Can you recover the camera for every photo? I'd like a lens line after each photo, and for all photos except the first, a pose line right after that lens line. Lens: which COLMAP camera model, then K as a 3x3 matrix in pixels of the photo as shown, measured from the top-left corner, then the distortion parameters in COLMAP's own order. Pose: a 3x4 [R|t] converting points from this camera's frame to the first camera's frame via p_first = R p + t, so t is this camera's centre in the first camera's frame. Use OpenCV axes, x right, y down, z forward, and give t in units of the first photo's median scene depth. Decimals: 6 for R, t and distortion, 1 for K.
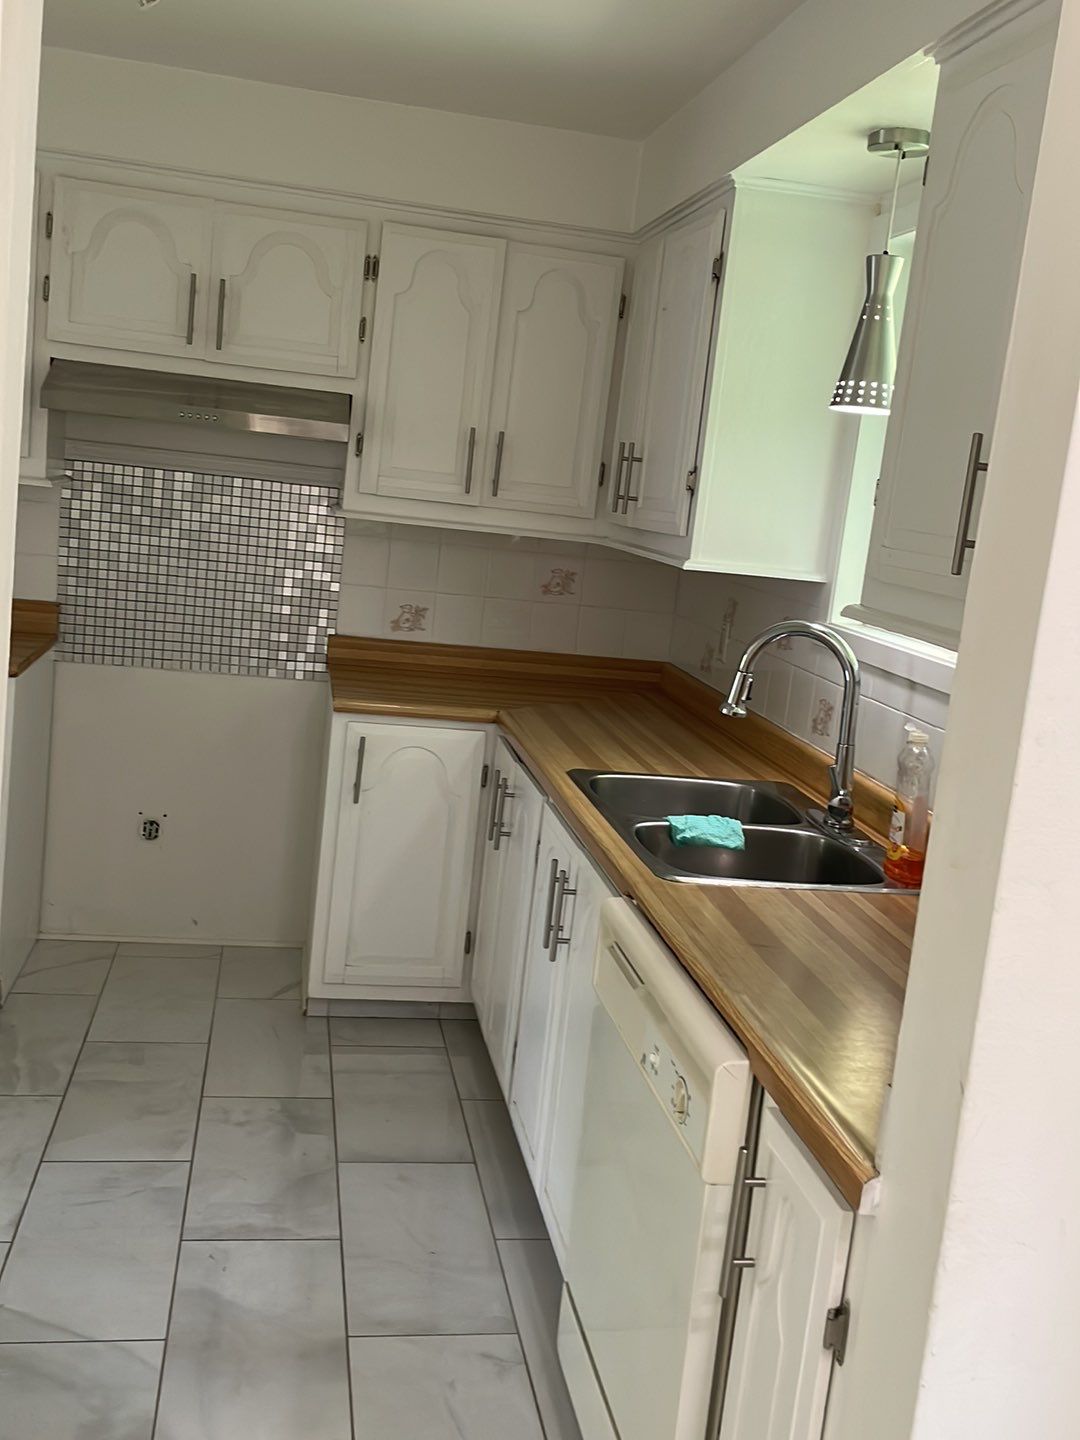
lens RADIAL K [[1378.3, 0, 544.9], [0, 1378.3, 715.1], [0, 0, 1]] dist [0.026145, 0.000000]
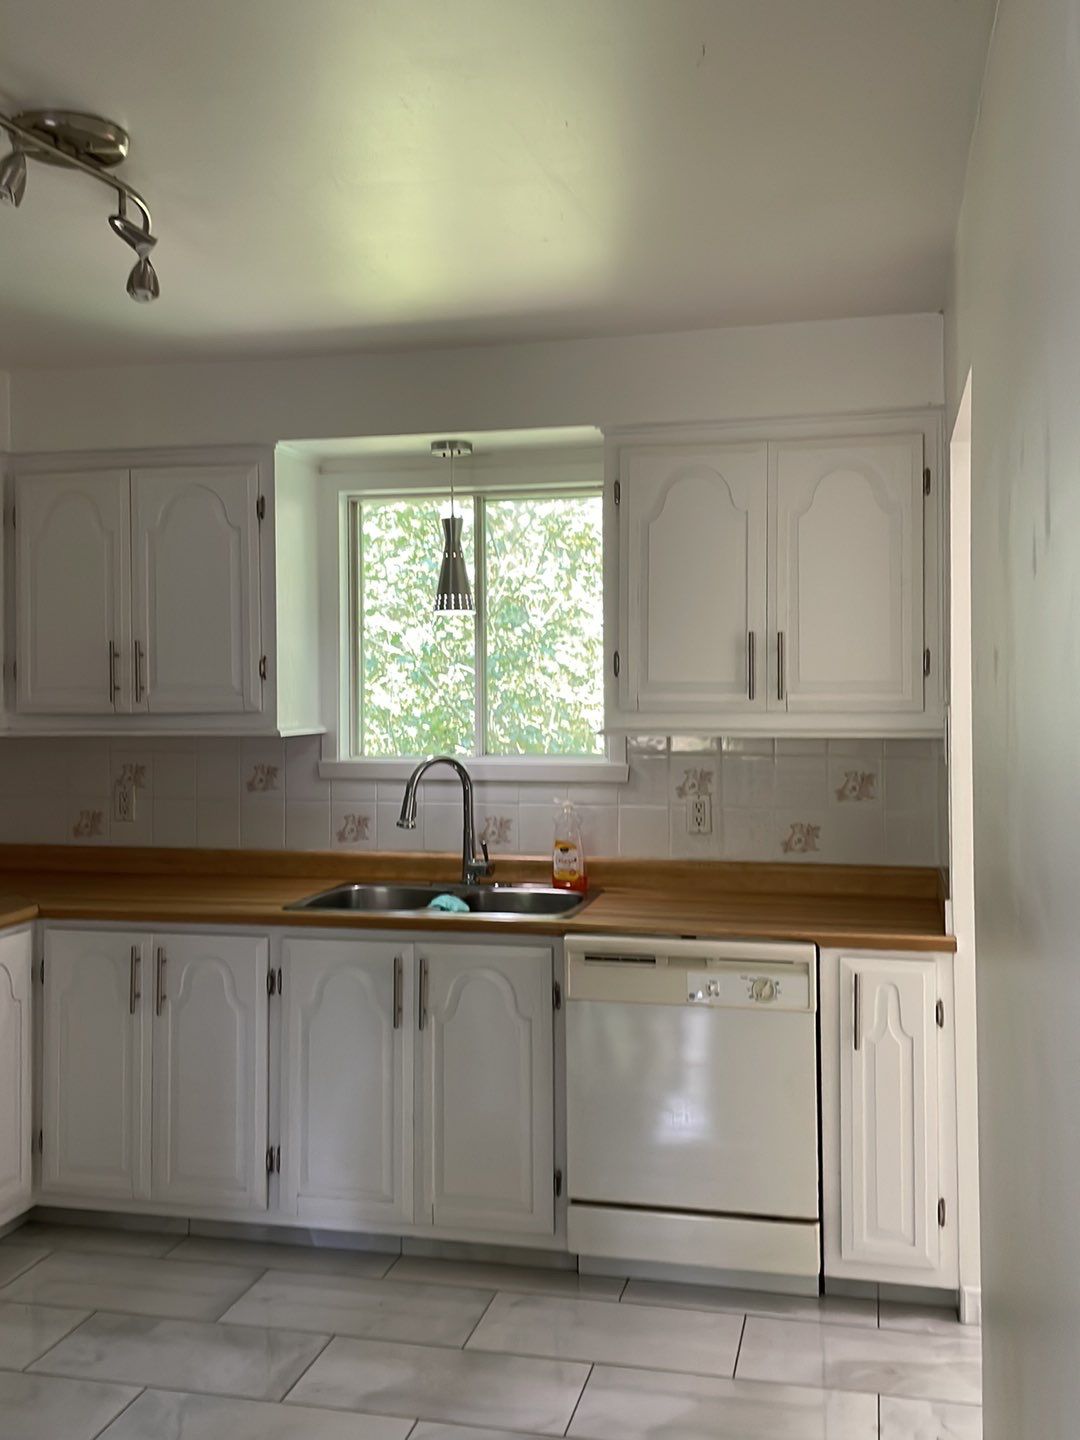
lens RADIAL K [[1378.3, 0, 544.0], [0, 1378.3, 715.8], [0, 0, 1]] dist [0.026145, 0.000000]
pose [[0.400777, -0.132745, 0.906508, -1.013324], [0.206693, 0.977039, 0.051692, -0.147855], [-0.892555, 0.166652, 0.419013, 0.249763]]
